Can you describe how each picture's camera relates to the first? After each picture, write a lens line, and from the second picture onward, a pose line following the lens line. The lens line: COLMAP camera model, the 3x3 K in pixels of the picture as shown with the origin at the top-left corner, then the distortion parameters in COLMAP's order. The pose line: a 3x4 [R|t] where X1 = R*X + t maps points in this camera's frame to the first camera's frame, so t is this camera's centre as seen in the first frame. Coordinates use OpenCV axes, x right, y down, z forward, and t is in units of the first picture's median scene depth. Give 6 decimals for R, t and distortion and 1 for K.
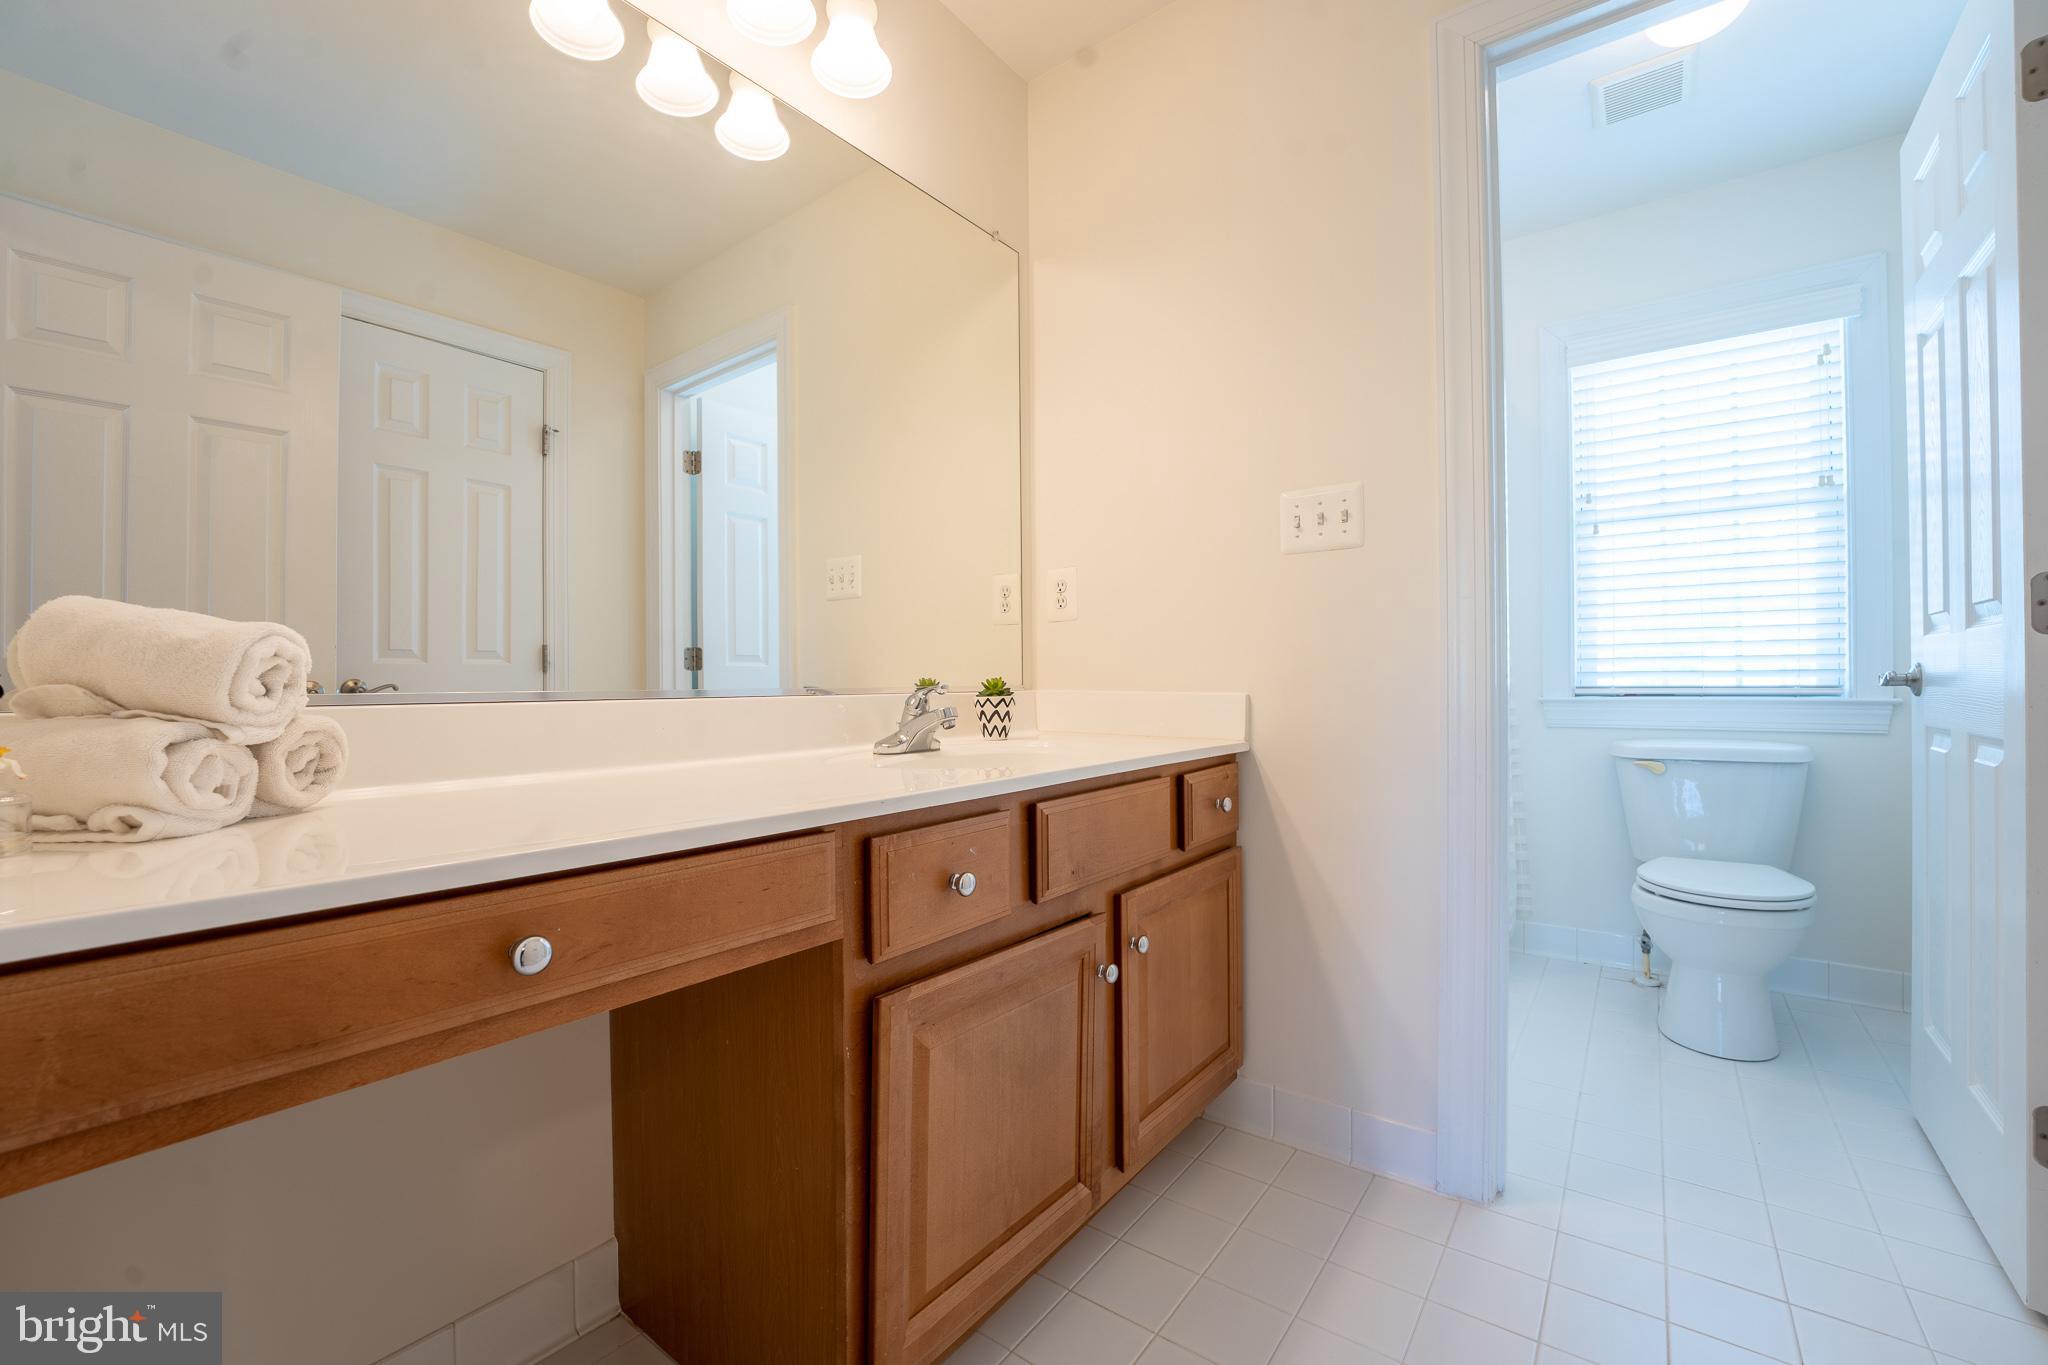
lens RADIAL K [[843.9, 0, 1018.5], [0, 843.9, 680.8], [0, 0, 1]] dist [-0.029210, 0.003838]
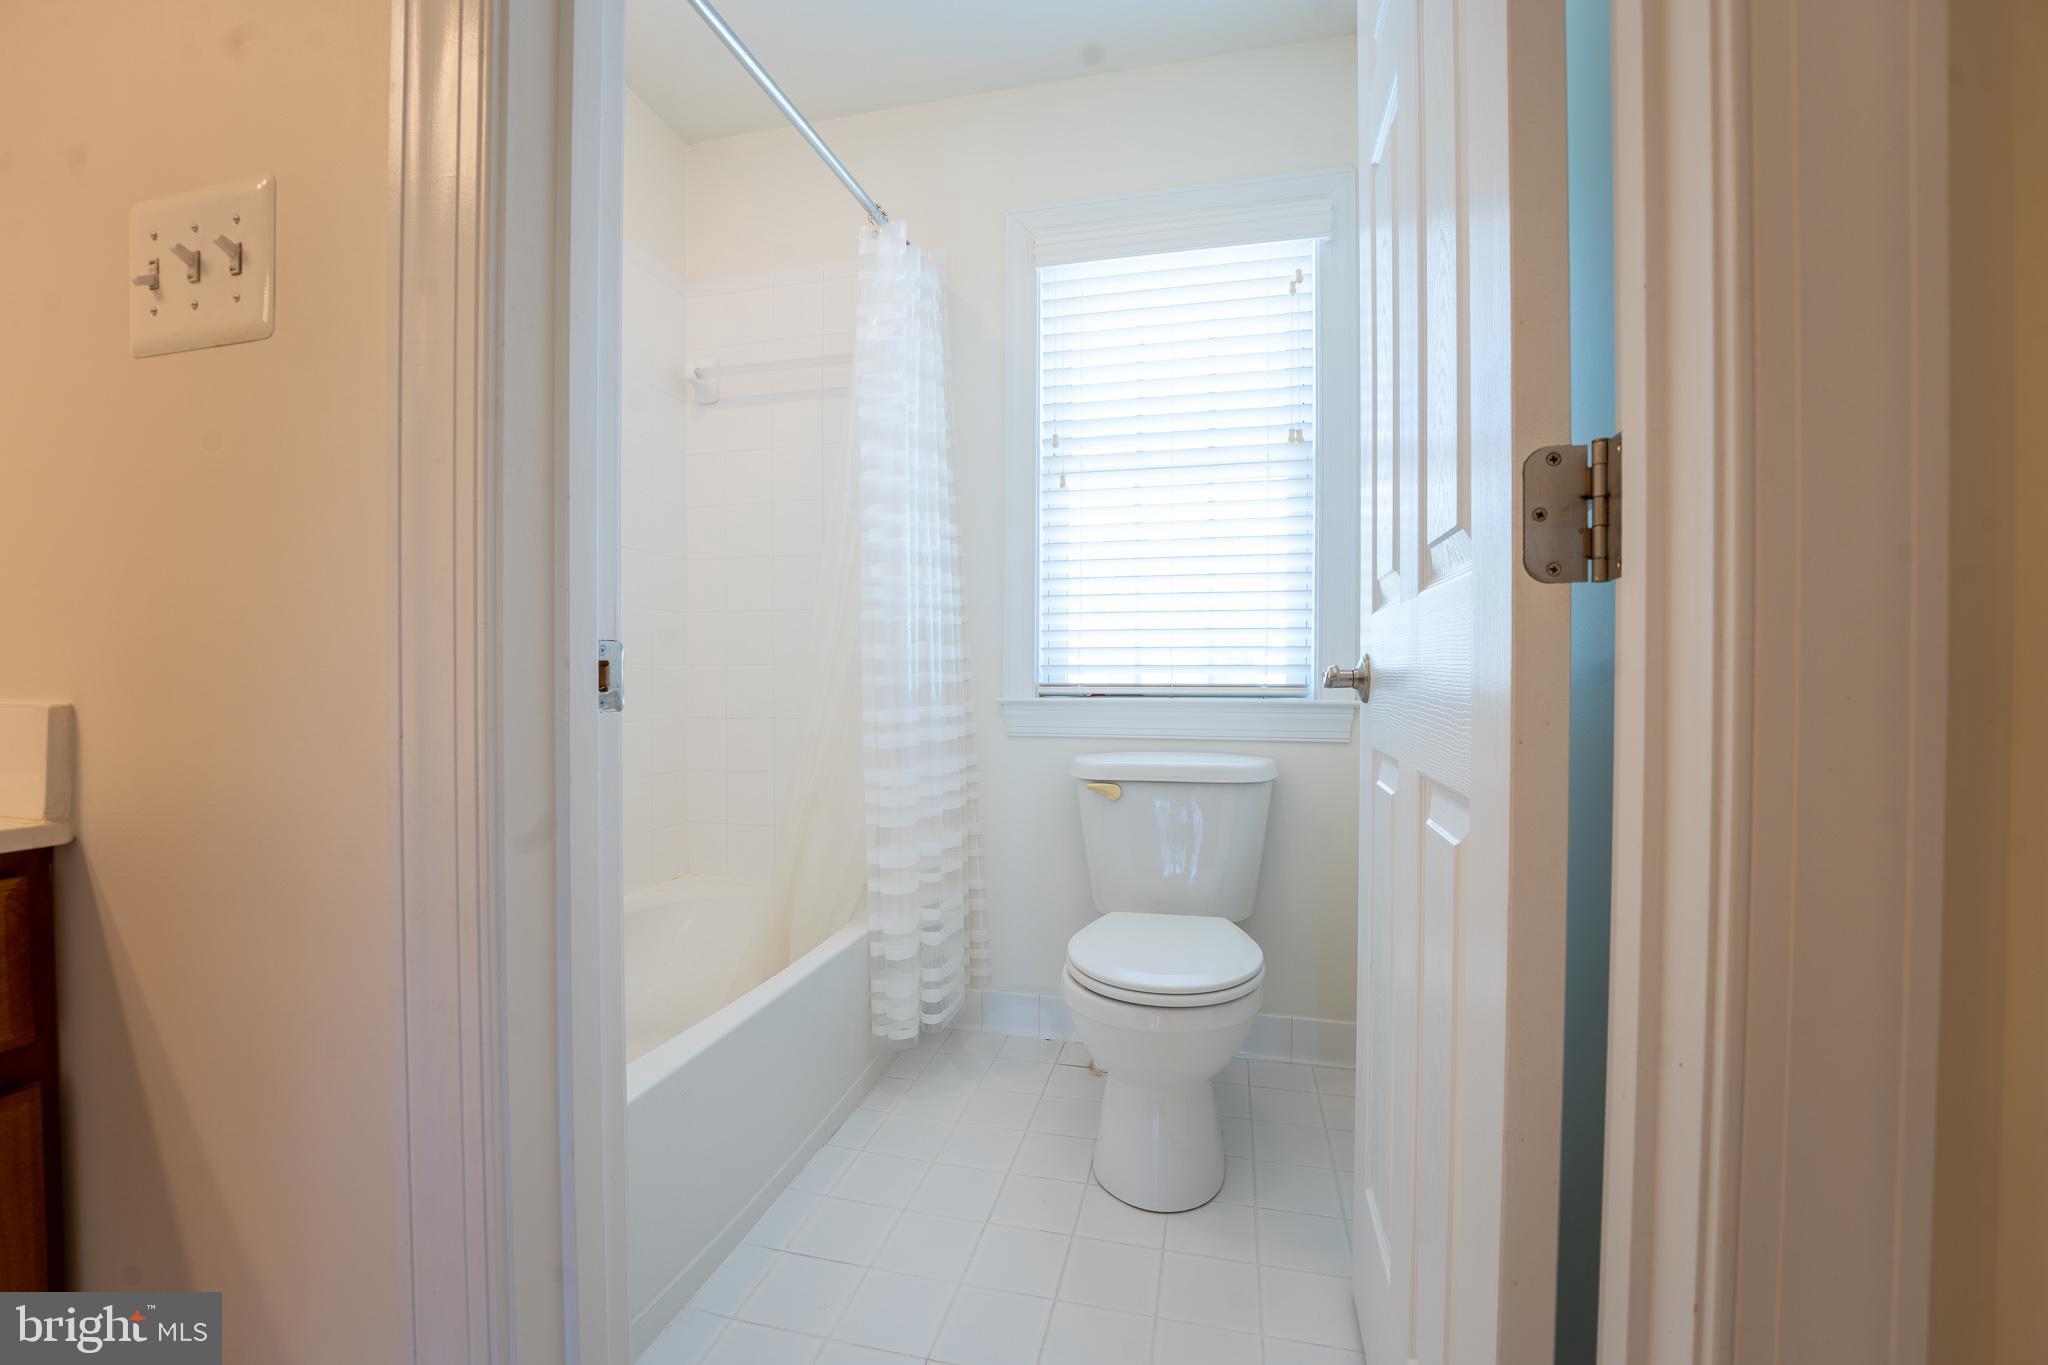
lens RADIAL K [[843.9, 0, 1023.8], [0, 843.9, 681.5], [0, 0, 1]] dist [-0.029210, 0.003838]
pose [[0.915023, 0.005620, 0.403362, 0.398479], [-0.009523, 0.999925, 0.007672, -0.001217], [-0.403289, -0.010861, 0.915008, 0.340633]]
